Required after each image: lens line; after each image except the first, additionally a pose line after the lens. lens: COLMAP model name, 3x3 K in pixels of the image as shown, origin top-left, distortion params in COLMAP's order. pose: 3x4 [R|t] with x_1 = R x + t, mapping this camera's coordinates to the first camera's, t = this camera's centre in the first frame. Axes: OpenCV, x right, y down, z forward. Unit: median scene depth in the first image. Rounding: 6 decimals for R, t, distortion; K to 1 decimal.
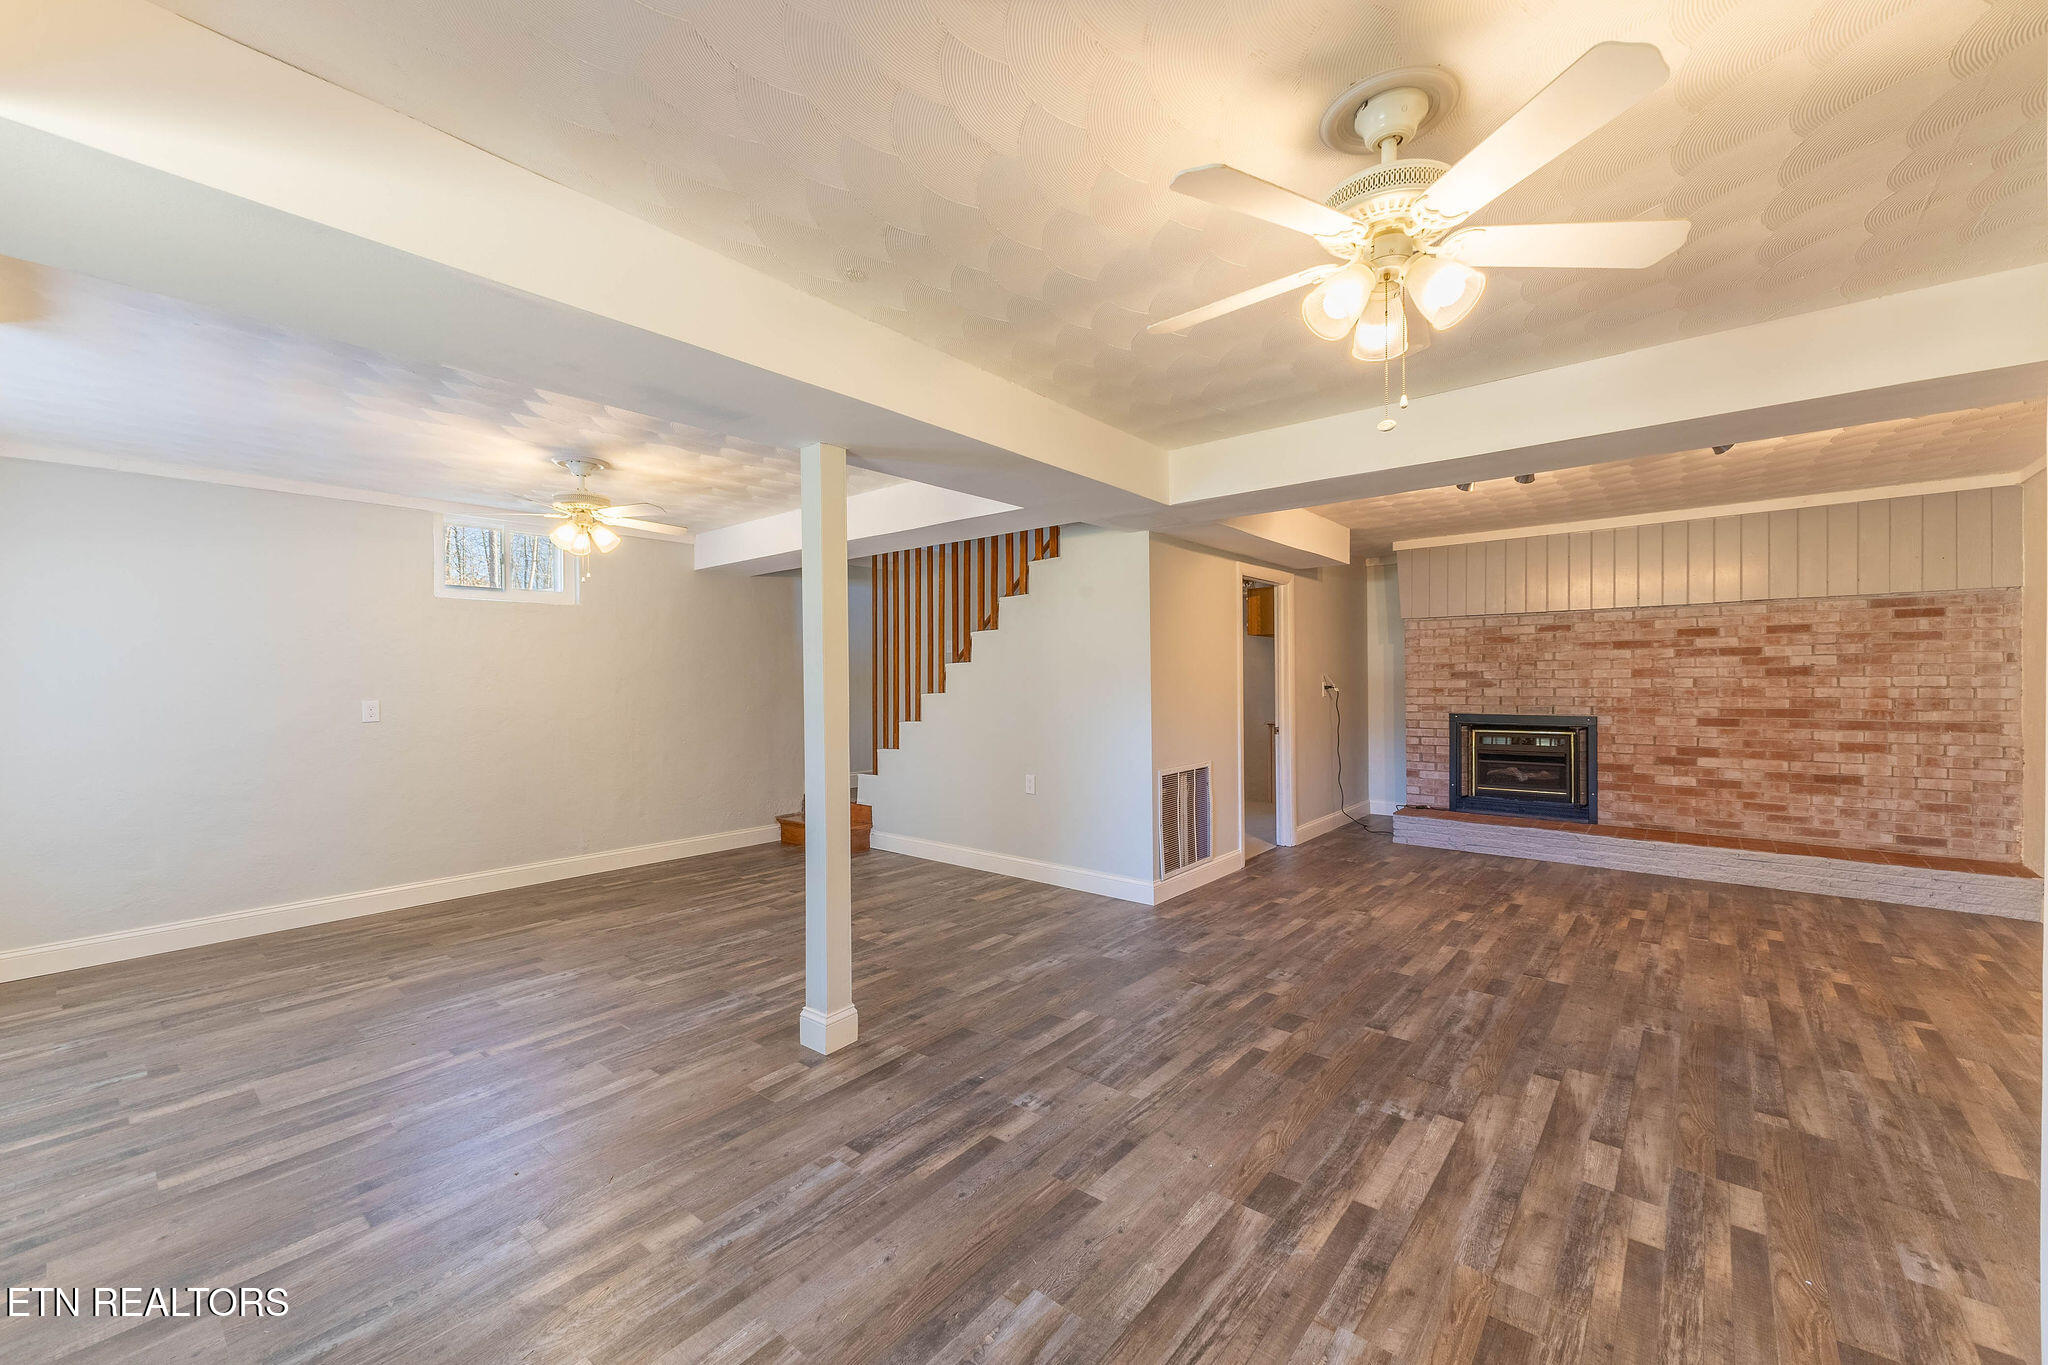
lens RADIAL K [[805.0, 0, 1025.5], [0, 805.0, 681.9], [0, 0, 1]] dist [0.012314, -0.004493]
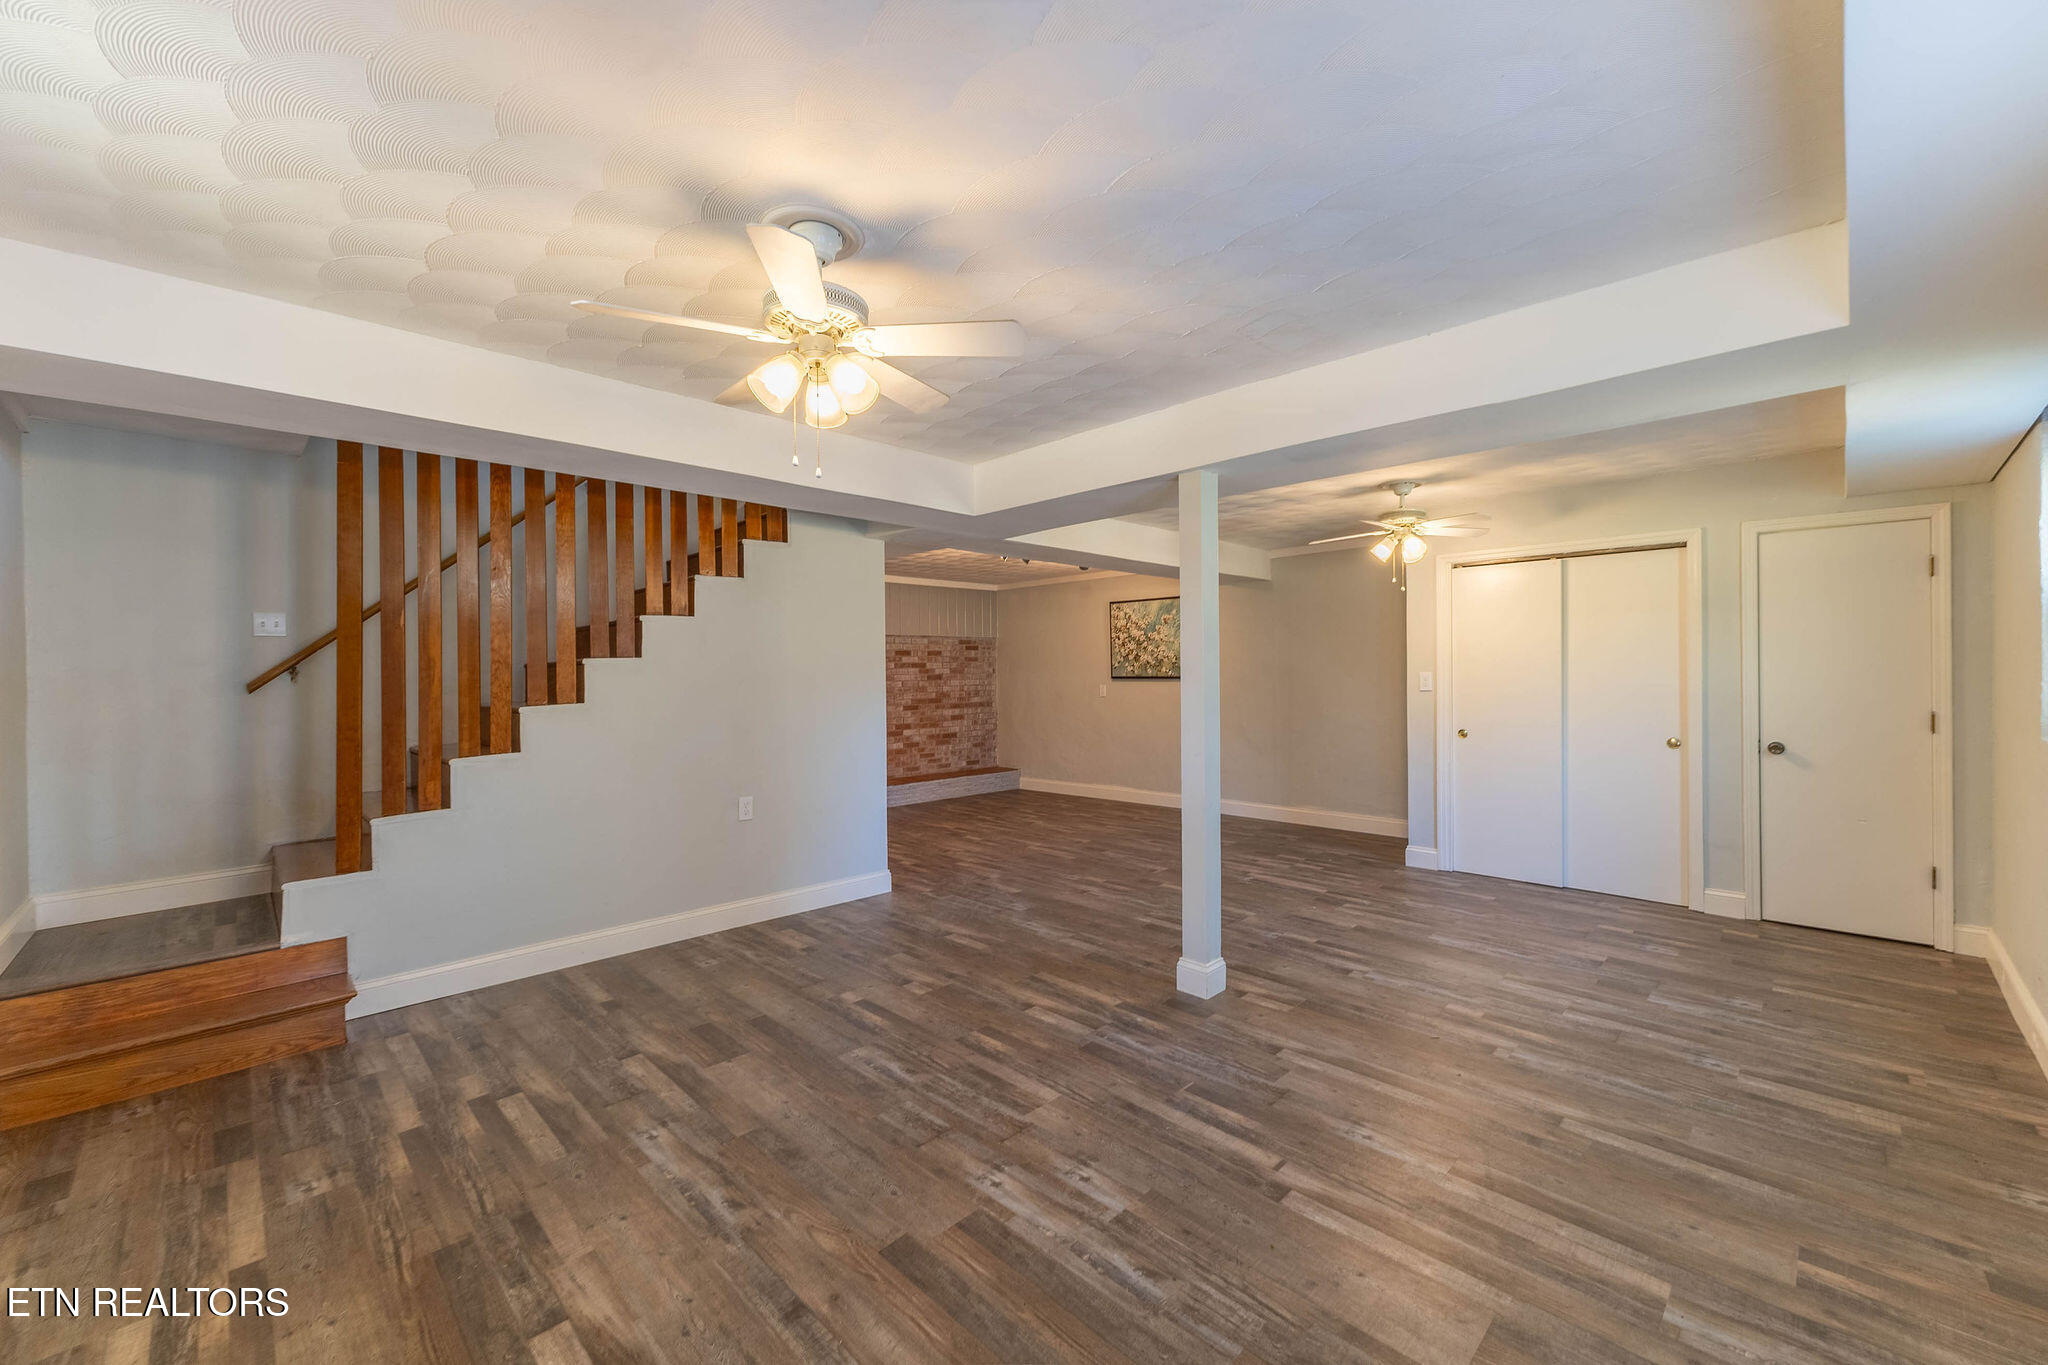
lens RADIAL K [[805.0, 0, 1025.5], [0, 805.0, 681.9], [0, 0, 1]] dist [0.012314, -0.004493]
pose [[0.090822, -0.000047, 0.995867, -1.149127], [0.014704, 0.999891, -0.001294, 0.003606], [-0.995759, 0.014760, 0.090813, 0.925638]]
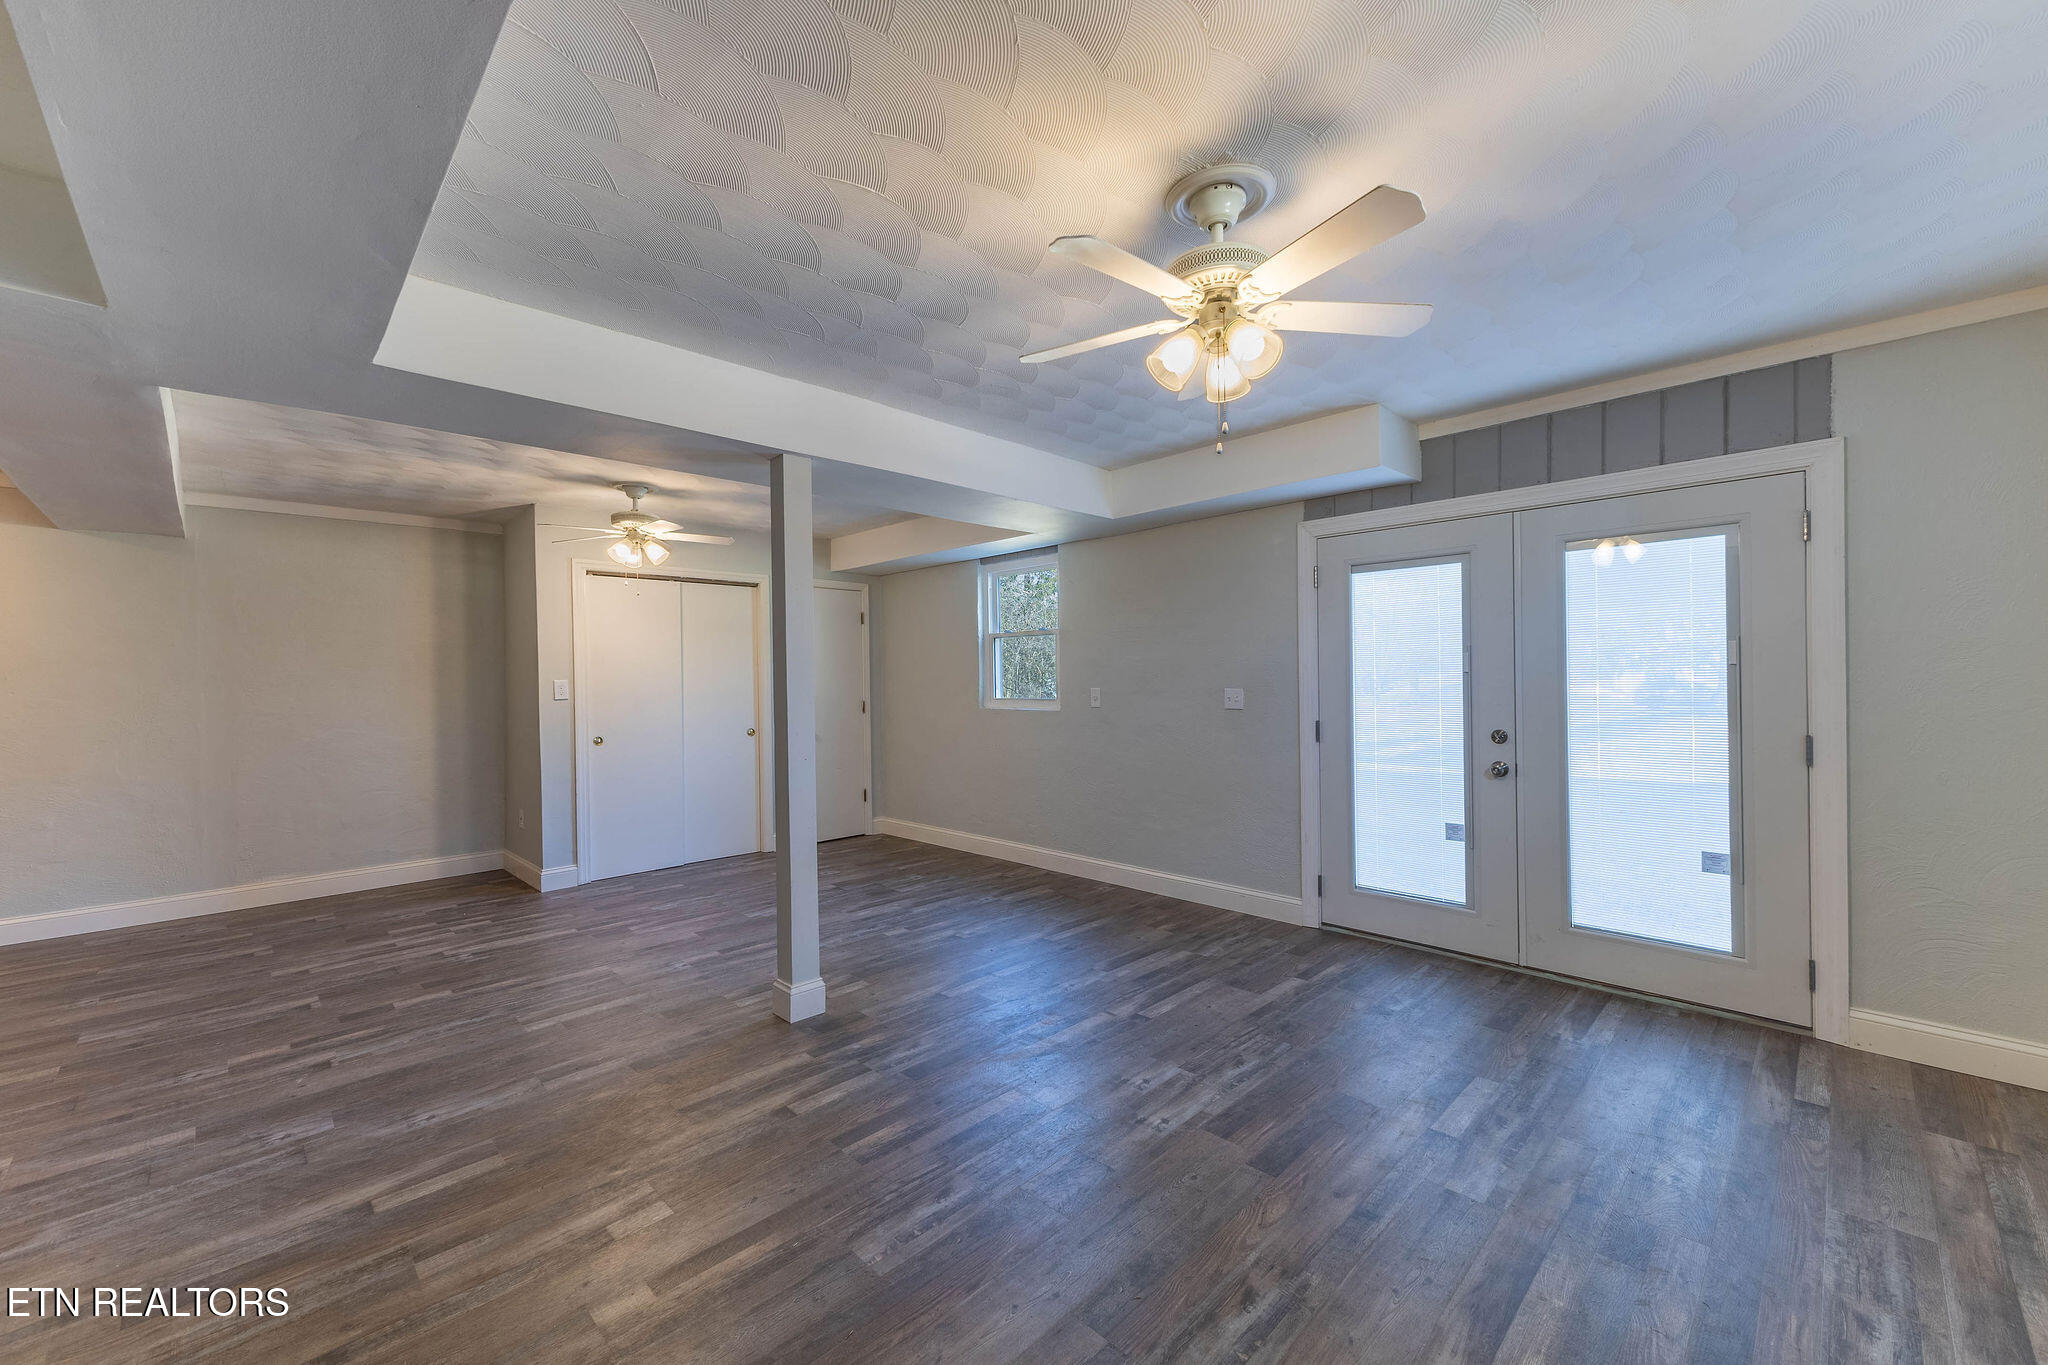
lens RADIAL K [[805.0, 0, 1025.5], [0, 805.0, 681.9], [0, 0, 1]] dist [0.012314, -0.004493]
pose [[-0.995455, 0.022953, 0.092423, -0.530096], [0.024124, 0.999642, 0.011566, 0.001627], [-0.092124, 0.013743, -0.995653, 1.653633]]
